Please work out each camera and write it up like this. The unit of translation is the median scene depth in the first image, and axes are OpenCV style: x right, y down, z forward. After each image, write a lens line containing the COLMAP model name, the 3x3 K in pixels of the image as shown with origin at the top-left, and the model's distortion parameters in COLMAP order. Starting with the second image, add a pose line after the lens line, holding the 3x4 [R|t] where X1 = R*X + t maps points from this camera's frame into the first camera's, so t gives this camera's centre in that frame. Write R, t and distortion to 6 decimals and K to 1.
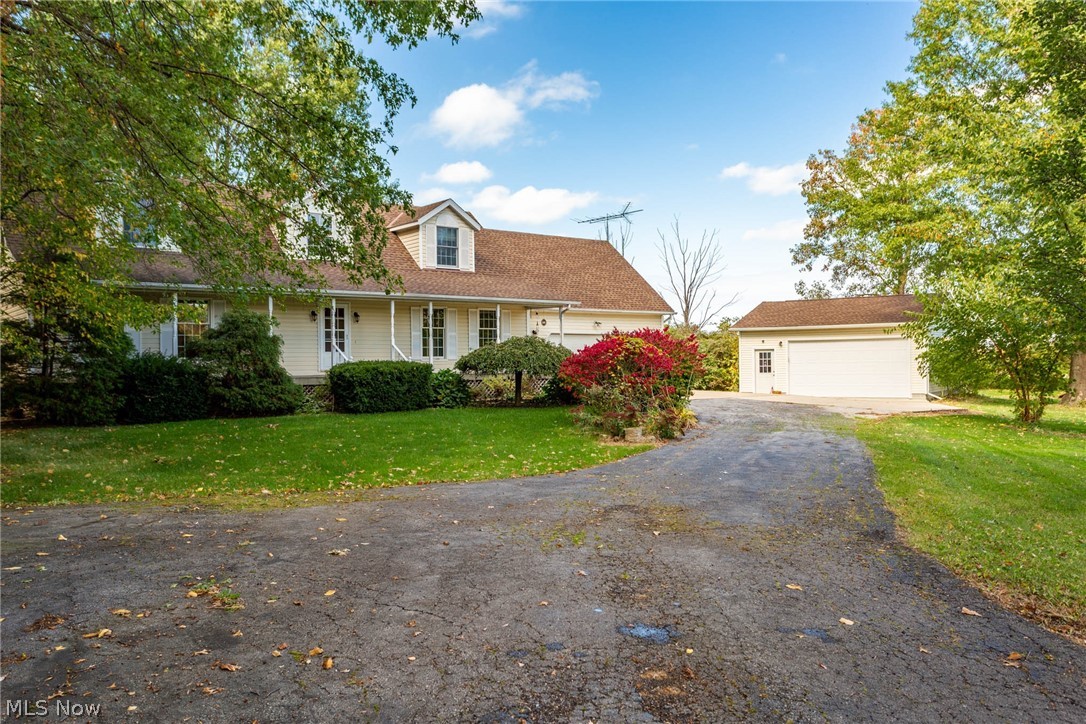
lens RADIAL K [[916.2, 0, 544.6], [0, 916.2, 363.1], [0, 0, 1]] dist [-0.005615, -0.003368]
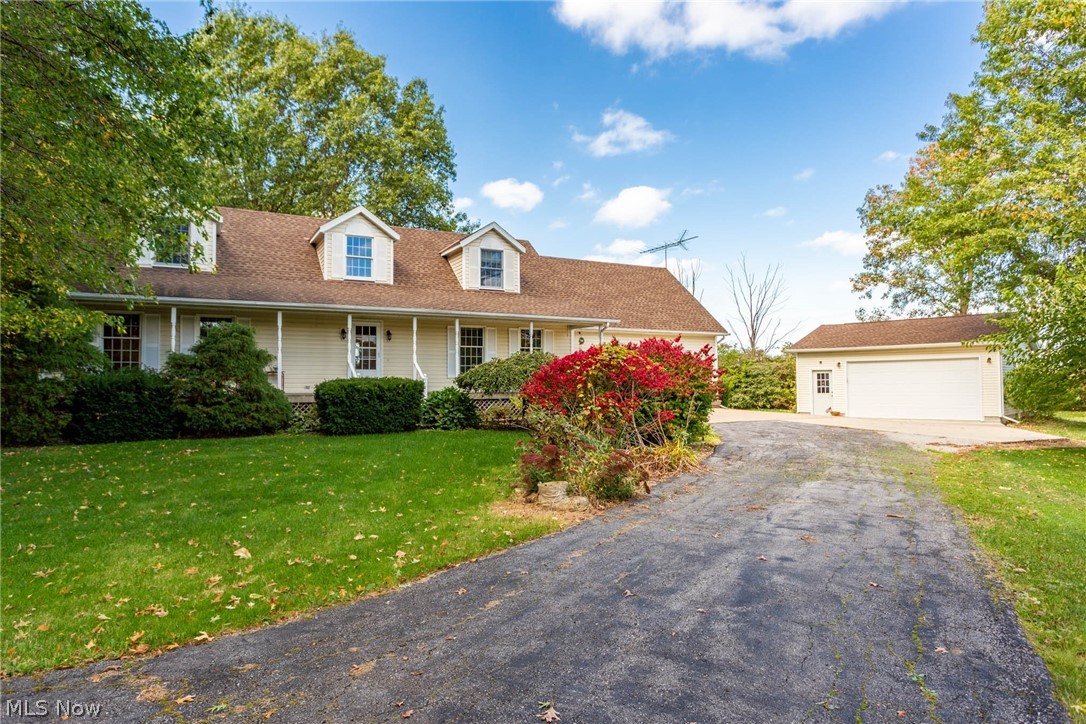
lens RADIAL K [[680.7, 0, 538.8], [0, 680.7, 360.2], [0, 0, 1]] dist [-0.019269, 0.001101]
pose [[0.984532, -0.001096, -0.175203, 0.073093], [-0.005127, 0.999372, -0.035064, 0.002215], [0.175132, 0.035420, 0.983908, 0.239344]]
